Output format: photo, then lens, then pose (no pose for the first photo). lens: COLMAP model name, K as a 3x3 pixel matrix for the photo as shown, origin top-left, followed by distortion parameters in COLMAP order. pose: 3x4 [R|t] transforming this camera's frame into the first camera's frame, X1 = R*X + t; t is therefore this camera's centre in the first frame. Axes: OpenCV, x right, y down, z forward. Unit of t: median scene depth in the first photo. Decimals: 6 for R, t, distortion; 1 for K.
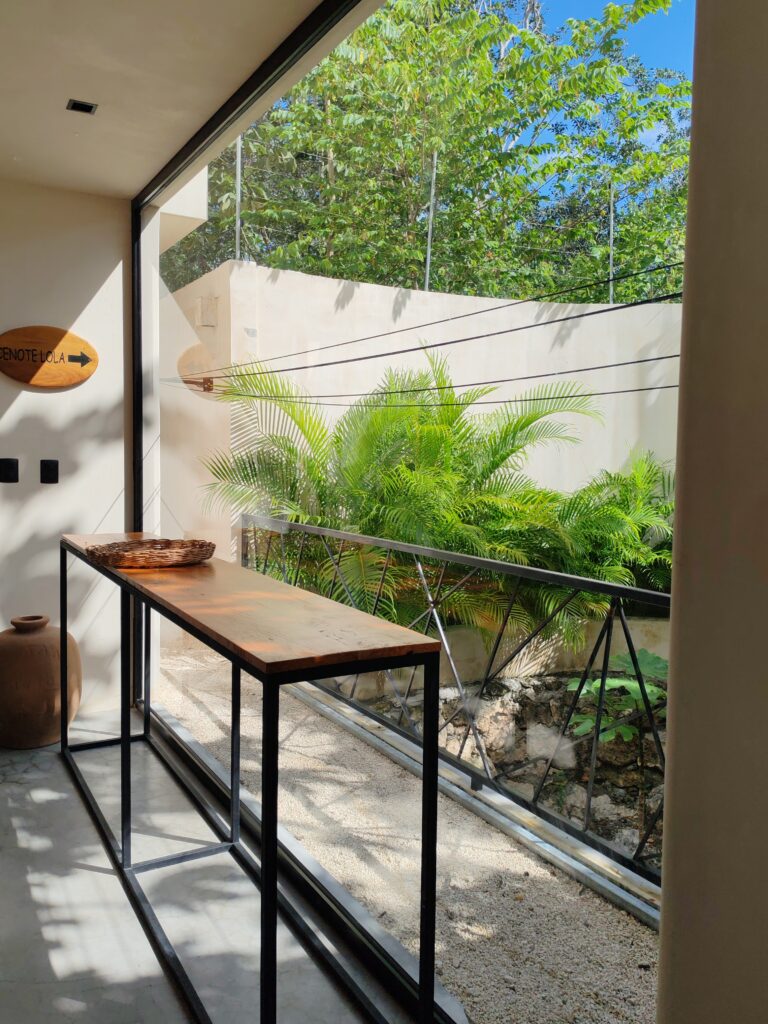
lens RADIAL K [[807.4, 0, 384.7], [0, 807.4, 509.7], [0, 0, 1]] dist [0.097430, -0.140316]
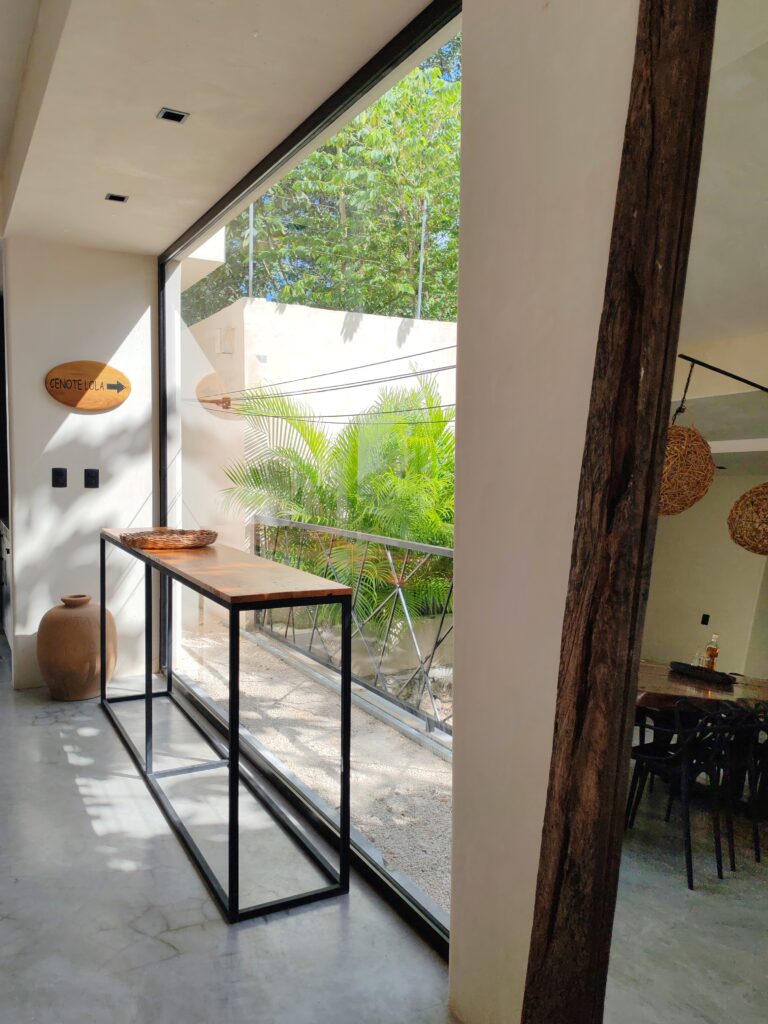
lens RADIAL K [[807.4, 0, 384.7], [0, 807.4, 509.7], [0, 0, 1]] dist [0.097430, -0.140316]
pose [[0.999136, -0.002868, -0.041465, 0.082660], [0.002407, 0.999935, -0.011152, 0.015470], [0.041494, 0.011043, 0.999078, -0.211566]]
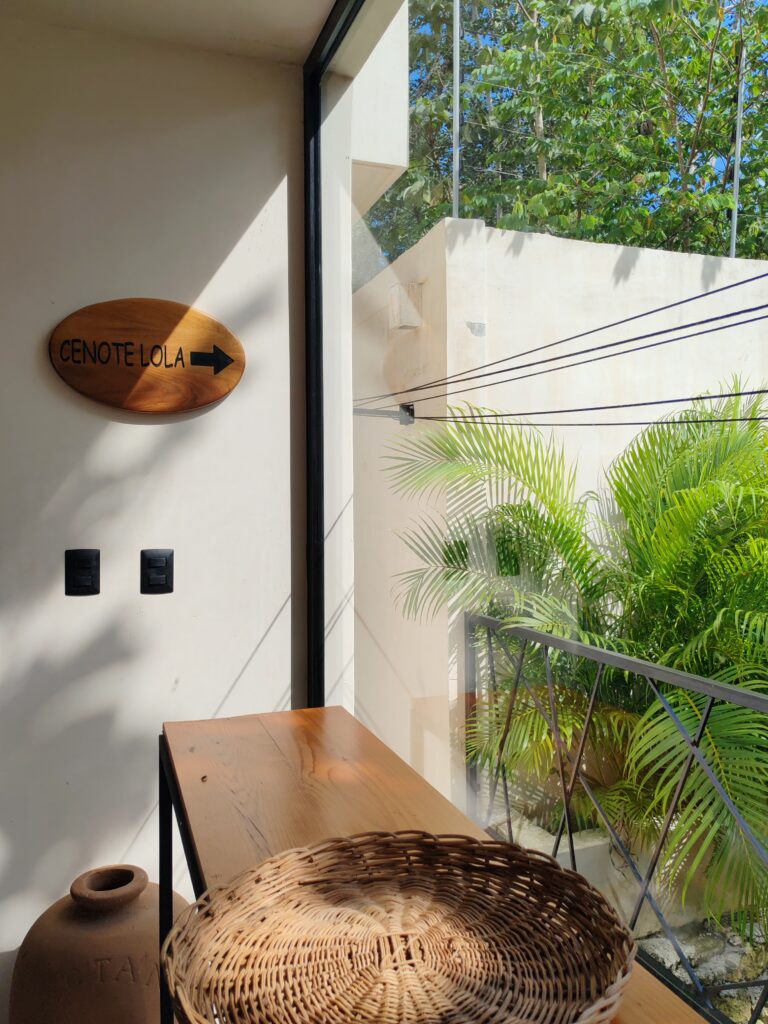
lens RADIAL K [[807.4, 0, 384.7], [0, 807.4, 509.7], [0, 0, 1]] dist [0.097430, -0.140316]
pose [[0.982206, -0.020315, -0.186703, -0.170521], [0.009759, 0.998310, -0.057284, -0.056433], [0.187552, 0.054442, 0.980745, 0.522603]]
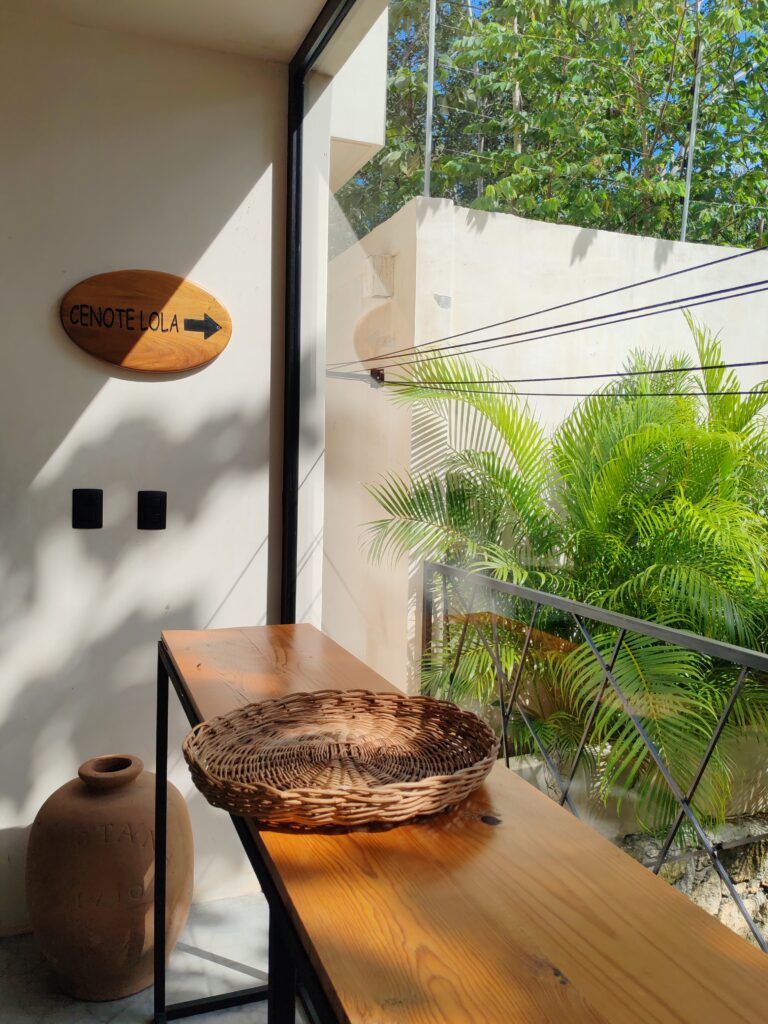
lens RADIAL K [[807.4, 0, 384.7], [0, 807.4, 509.7], [0, 0, 1]] dist [0.097430, -0.140316]
pose [[0.987814, 0.014750, -0.154938, -0.148248], [-0.016555, 0.999809, -0.010366, -0.044991], [0.154755, 0.012805, 0.987870, 0.438798]]
